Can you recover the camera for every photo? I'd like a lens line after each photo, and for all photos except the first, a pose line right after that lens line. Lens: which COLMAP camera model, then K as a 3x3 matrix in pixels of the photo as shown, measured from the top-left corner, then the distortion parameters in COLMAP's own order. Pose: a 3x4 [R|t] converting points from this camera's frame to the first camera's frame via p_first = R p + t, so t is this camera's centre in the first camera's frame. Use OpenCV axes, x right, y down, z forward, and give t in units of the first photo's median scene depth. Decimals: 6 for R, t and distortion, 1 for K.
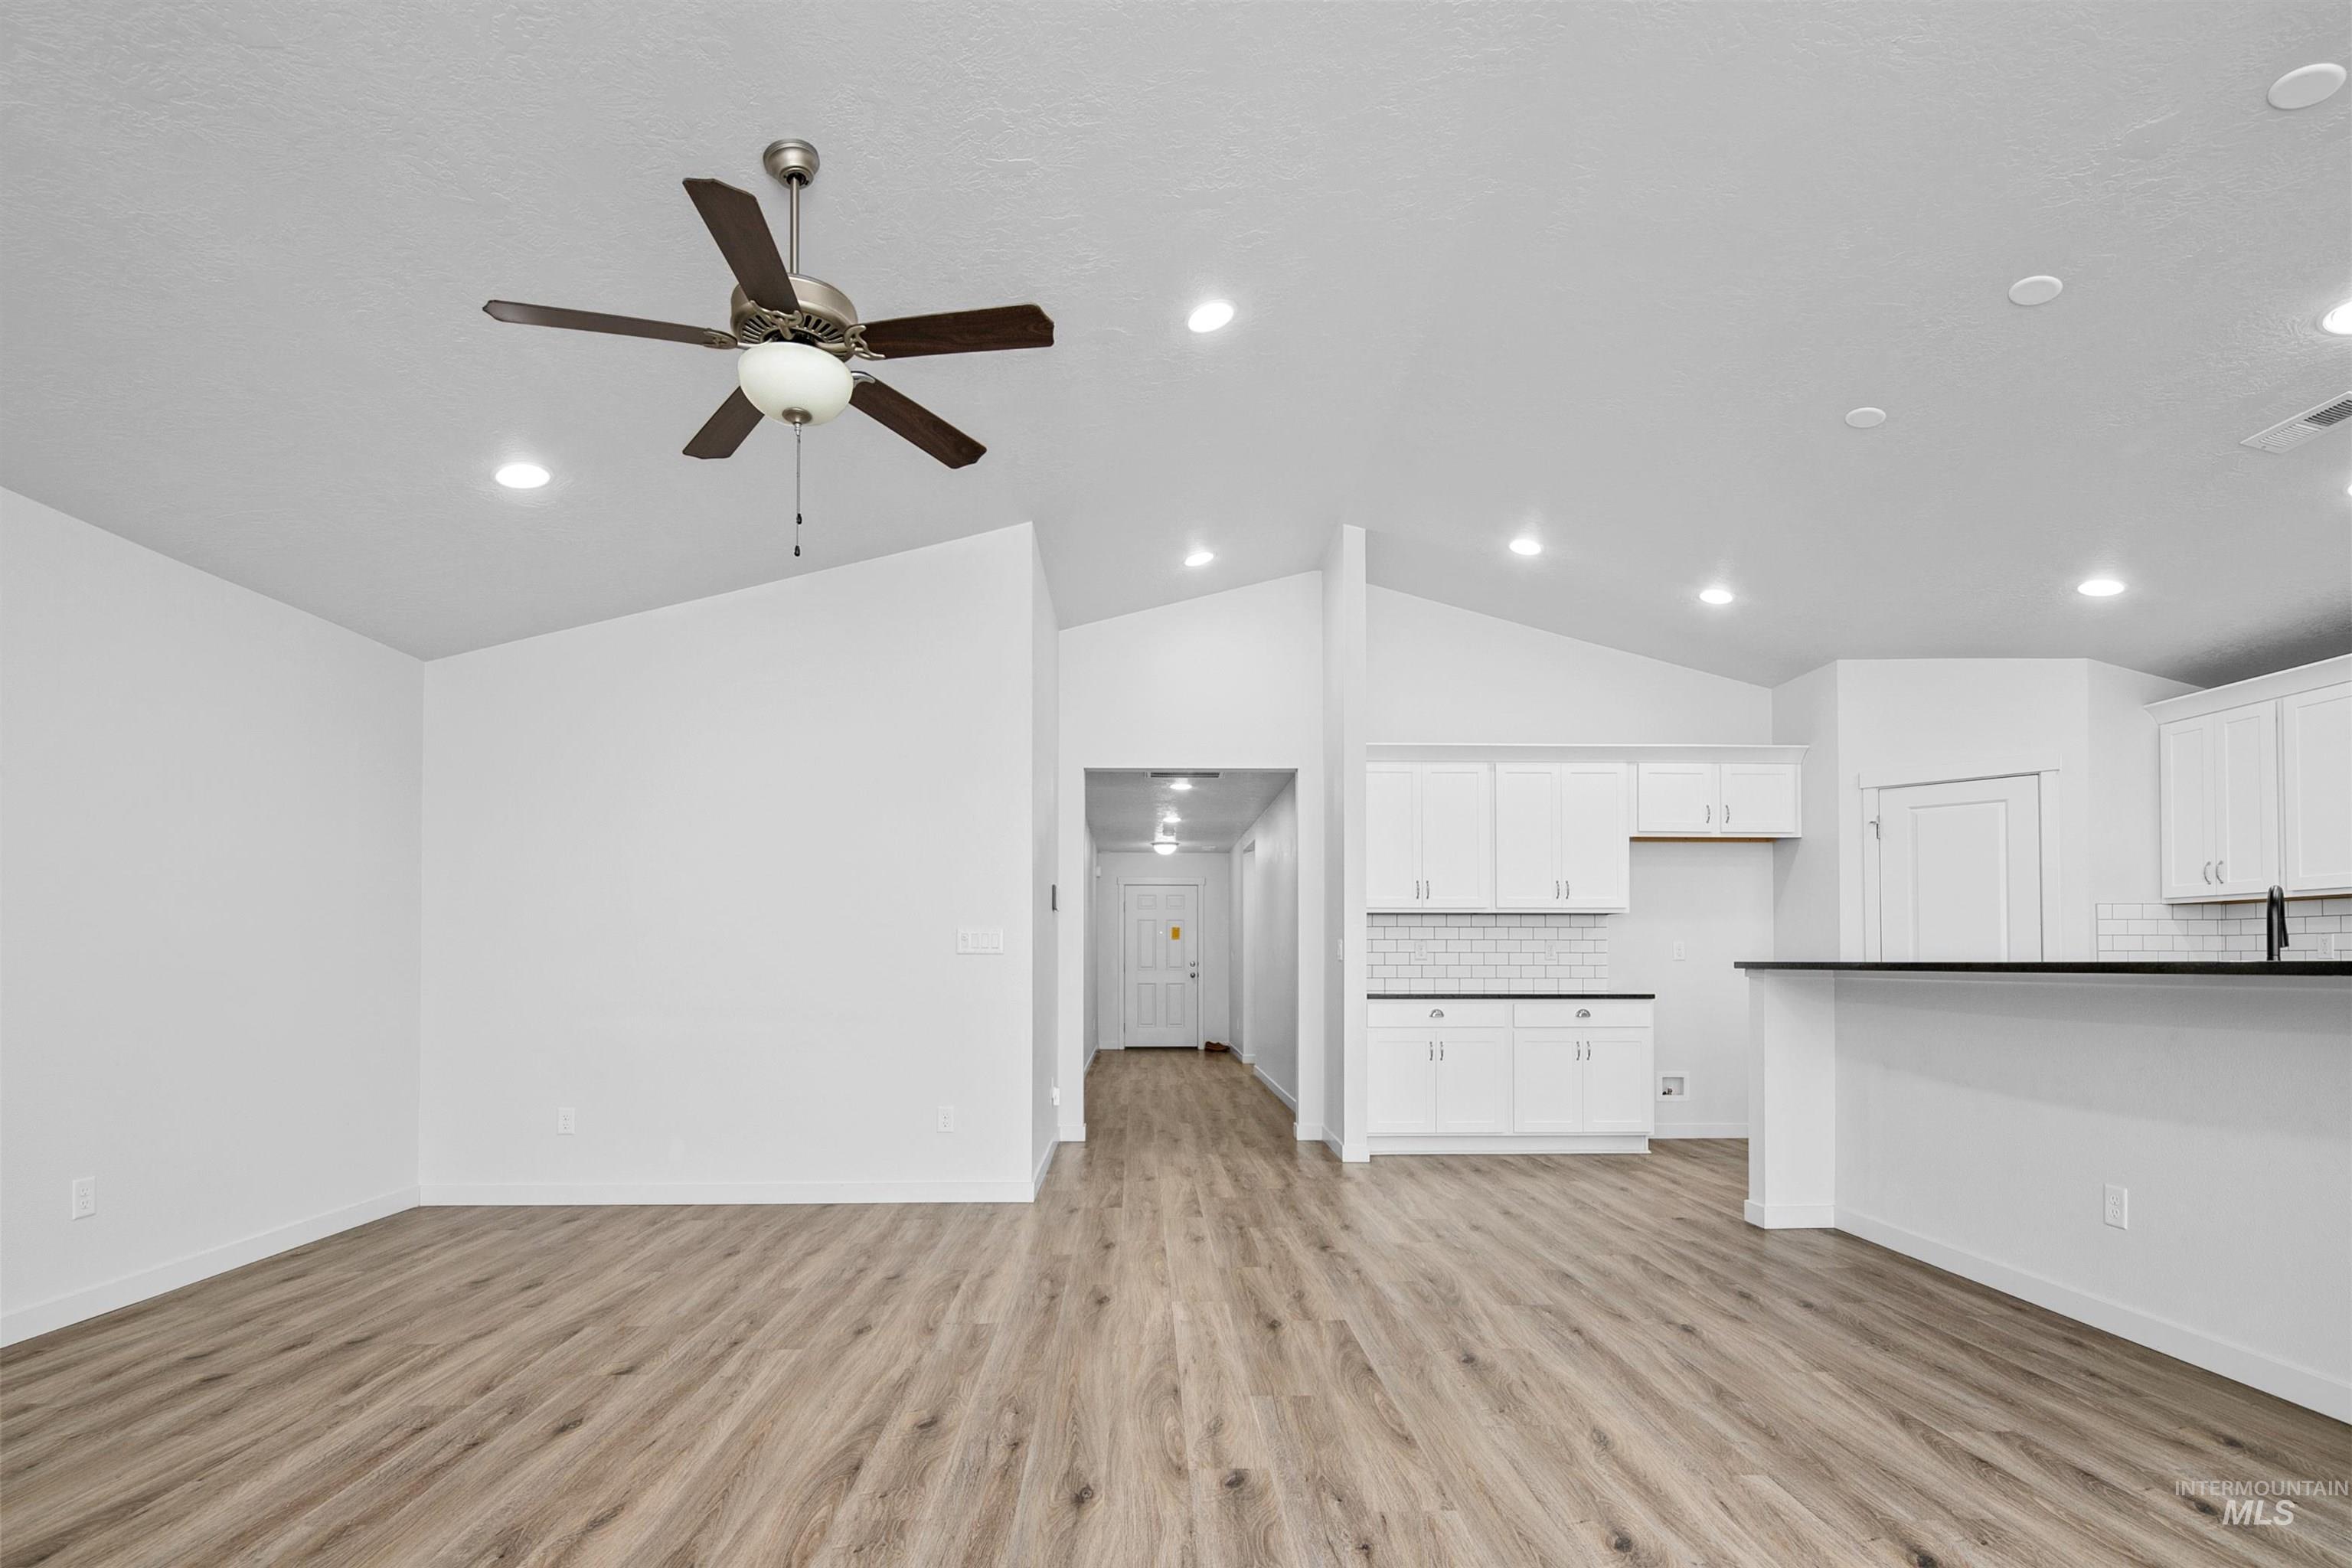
lens RADIAL K [[1140.6, 0, 1168.7], [0, 1140.6, 939.9], [0, 0, 1]] dist [0.003803, -0.003894]
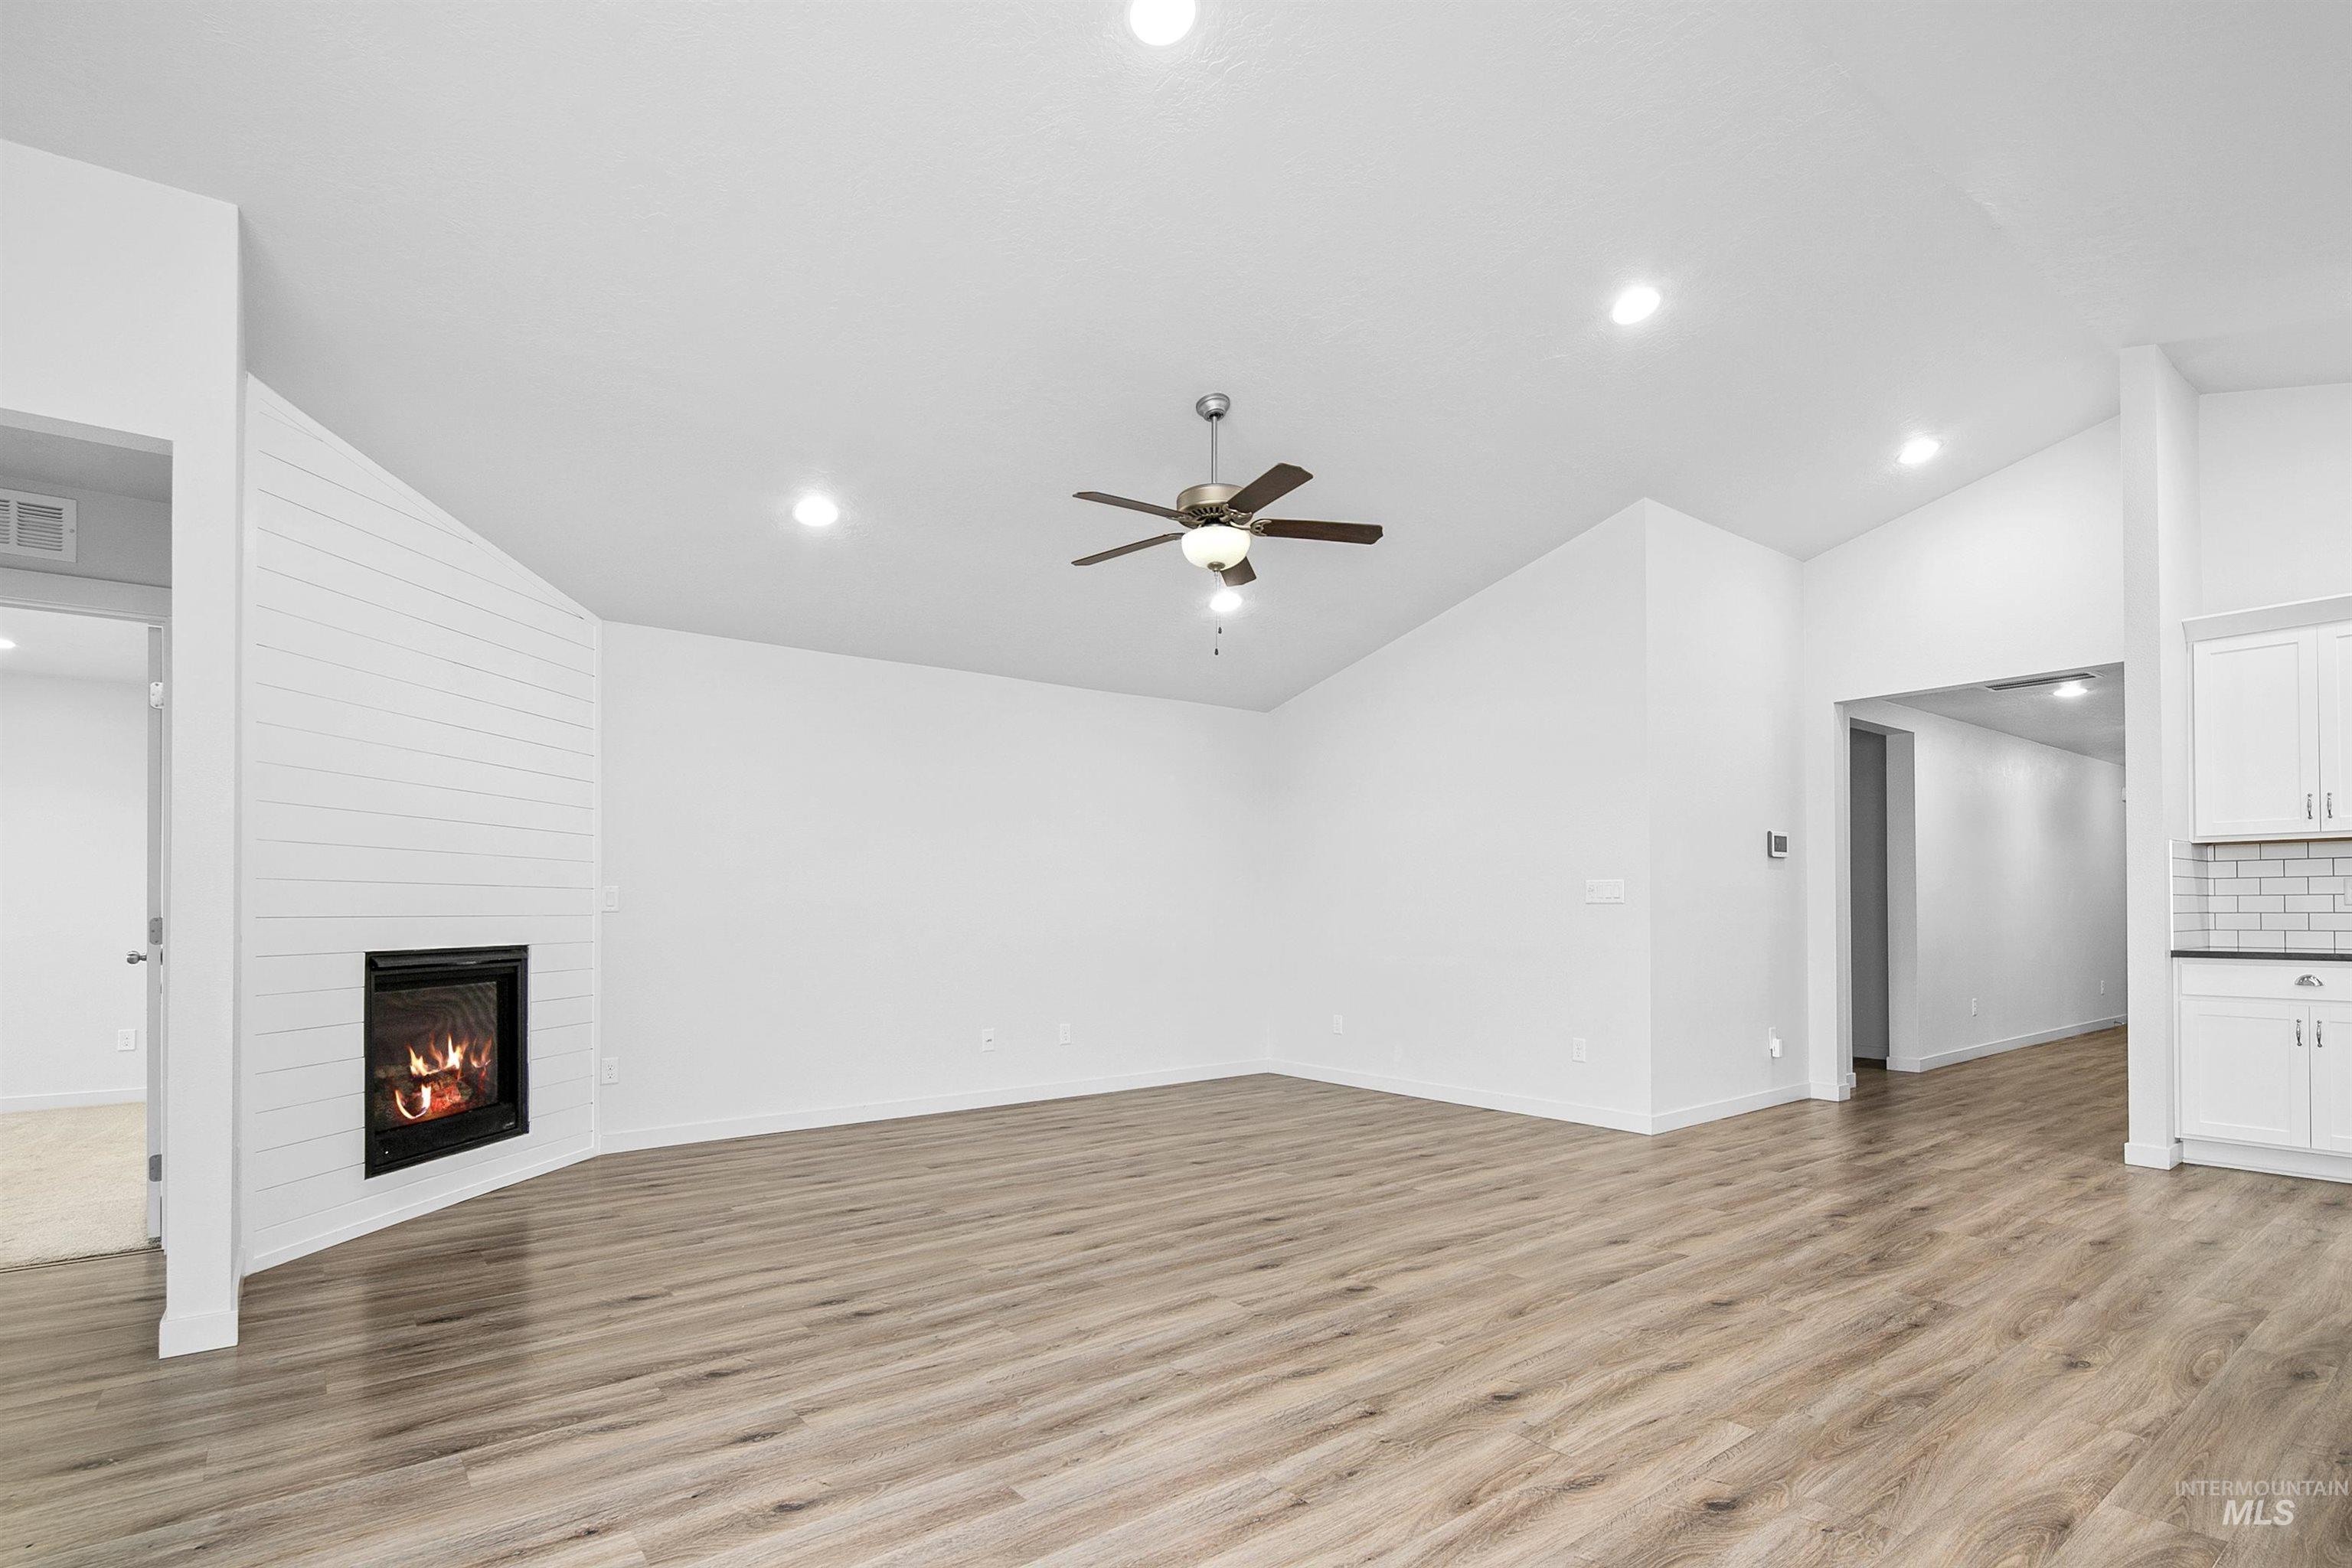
lens RADIAL K [[1140.6, 0, 1161.3], [0, 1140.6, 891.8], [0, 0, 1]] dist [0.003803, -0.003894]
pose [[0.584351, -0.015431, -0.811354, 0.503797], [0.018765, 0.999809, -0.005501, -0.000869], [0.811284, -0.012010, 0.584529, 0.004775]]
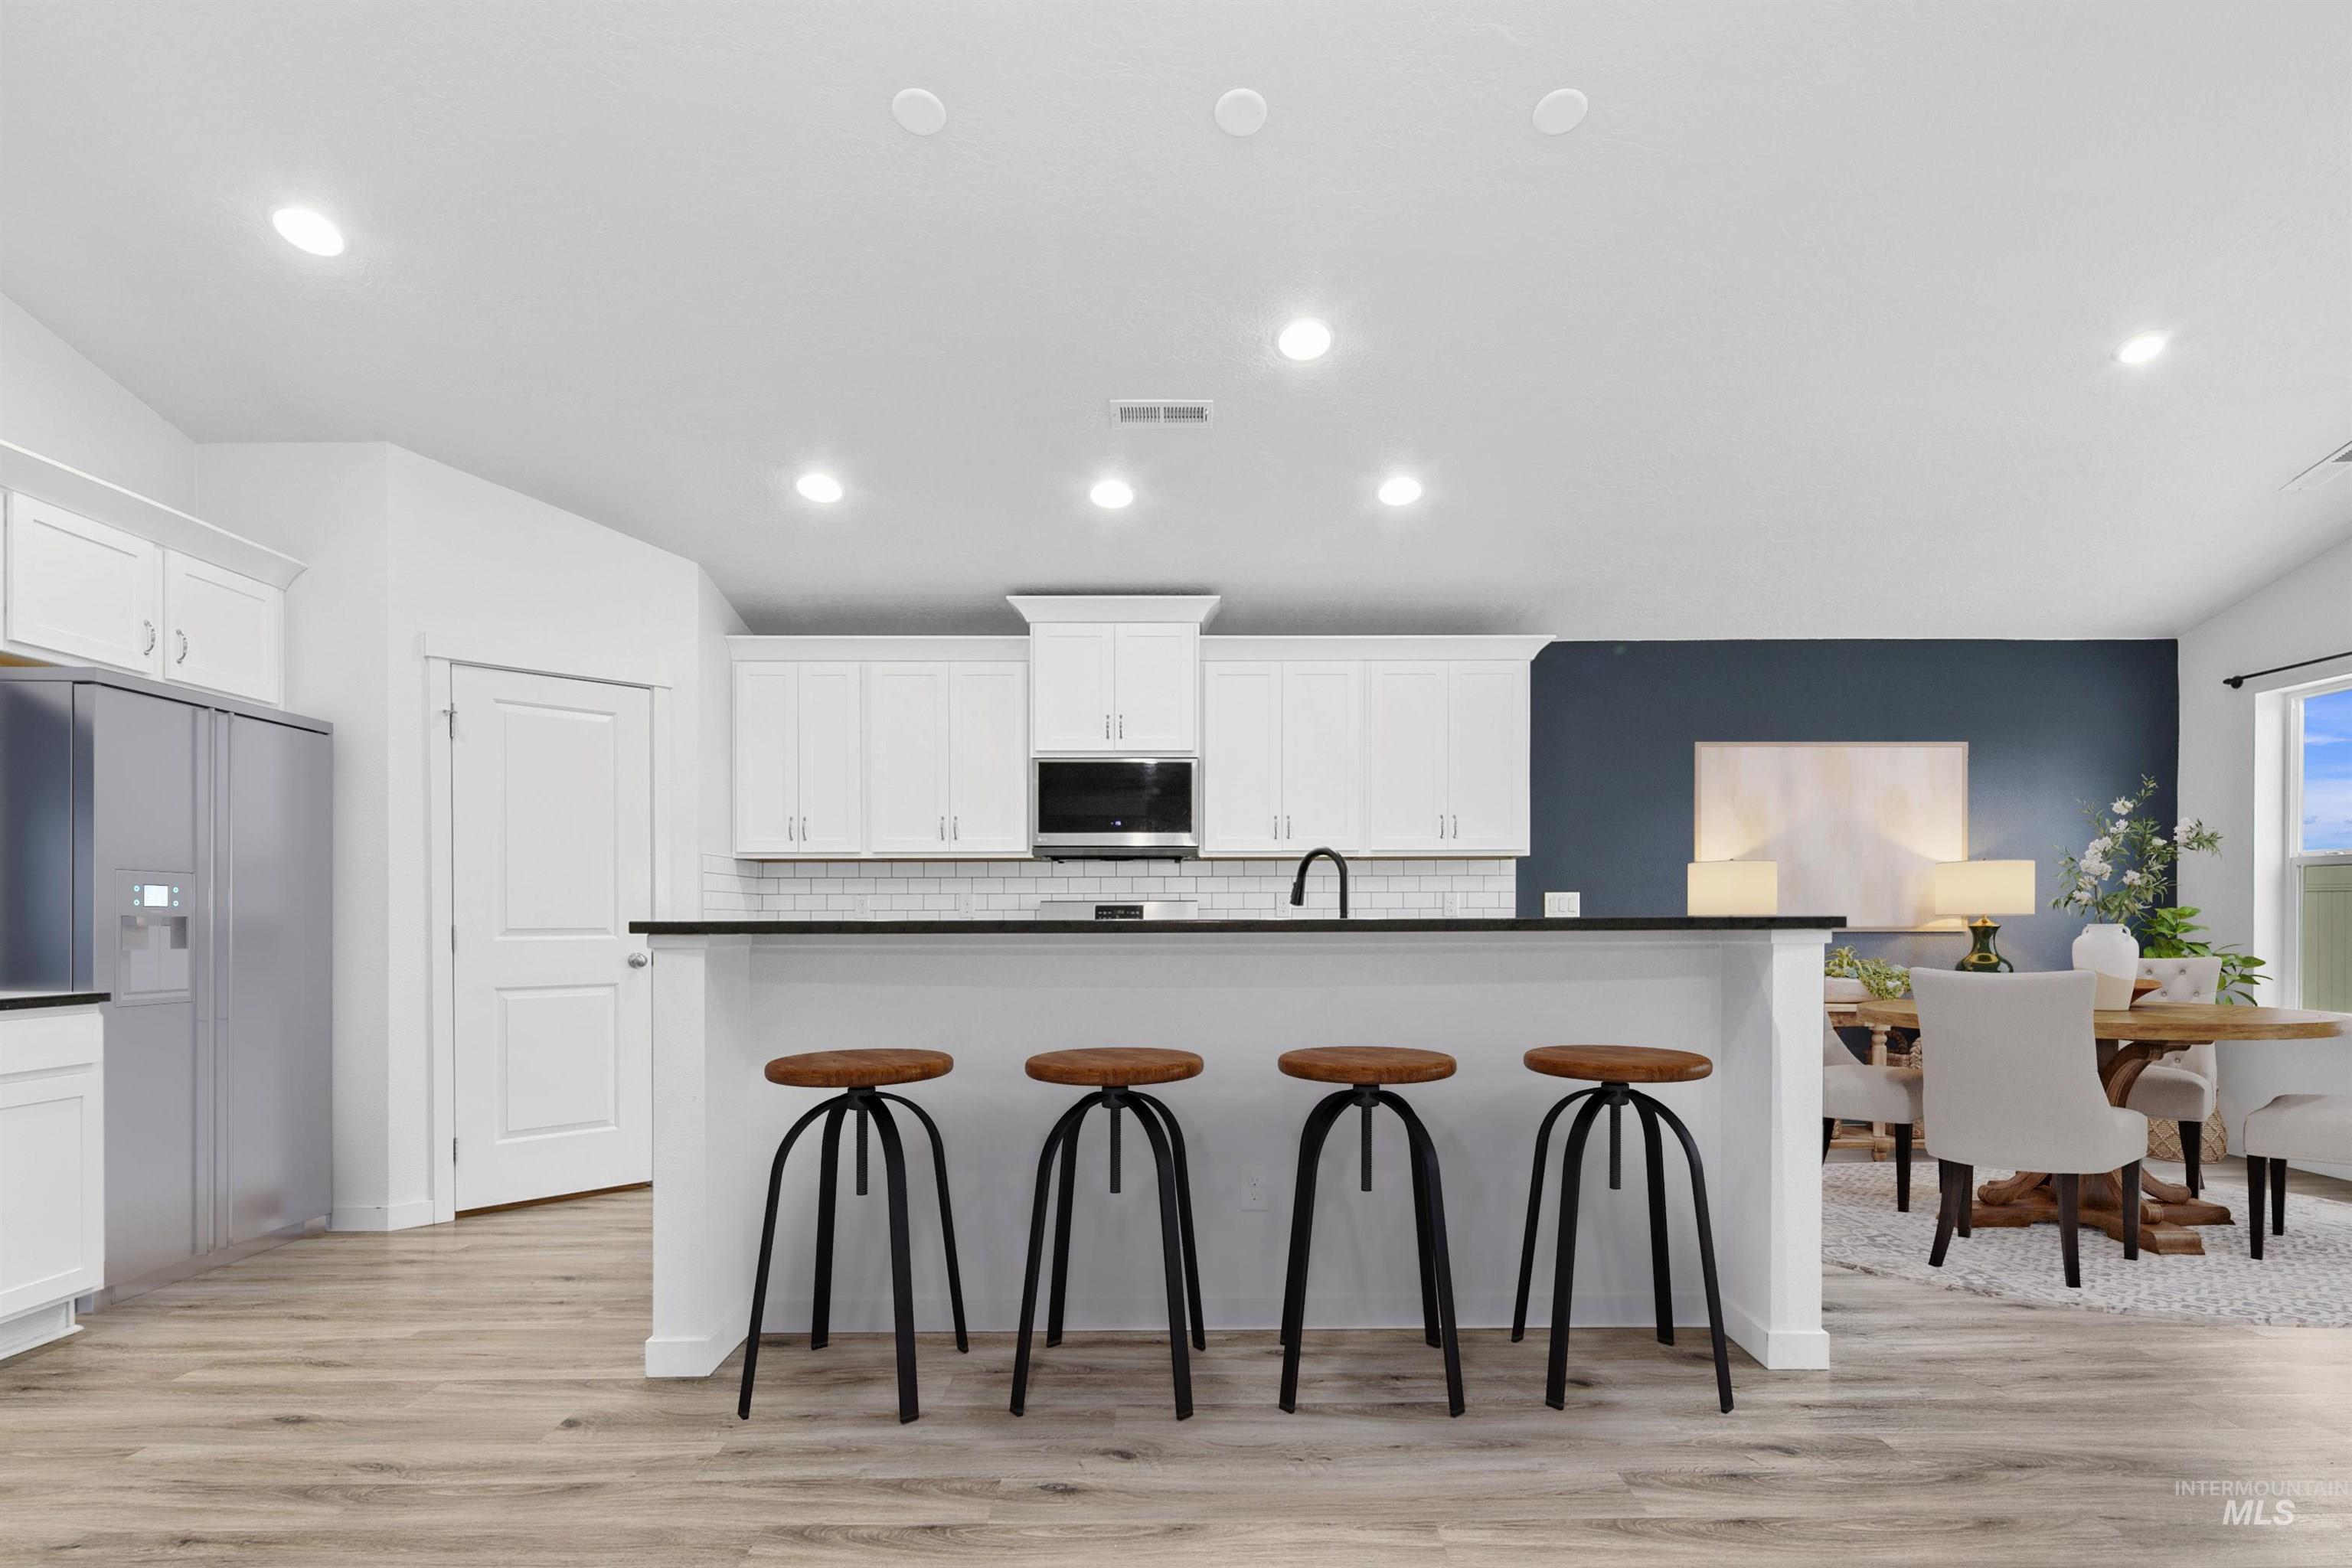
lens RADIAL K [[1177.6, 0, 1204.4], [0, 1177.6, 925.4], [0, 0, 1]] dist [0.004856, -0.001214]
pose [[0.020614, -0.004905, 0.999775, -0.073301], [-0.014774, 0.999877, 0.005210, 0.013352], [-0.999678, -0.014878, 0.020539, 0.690025]]
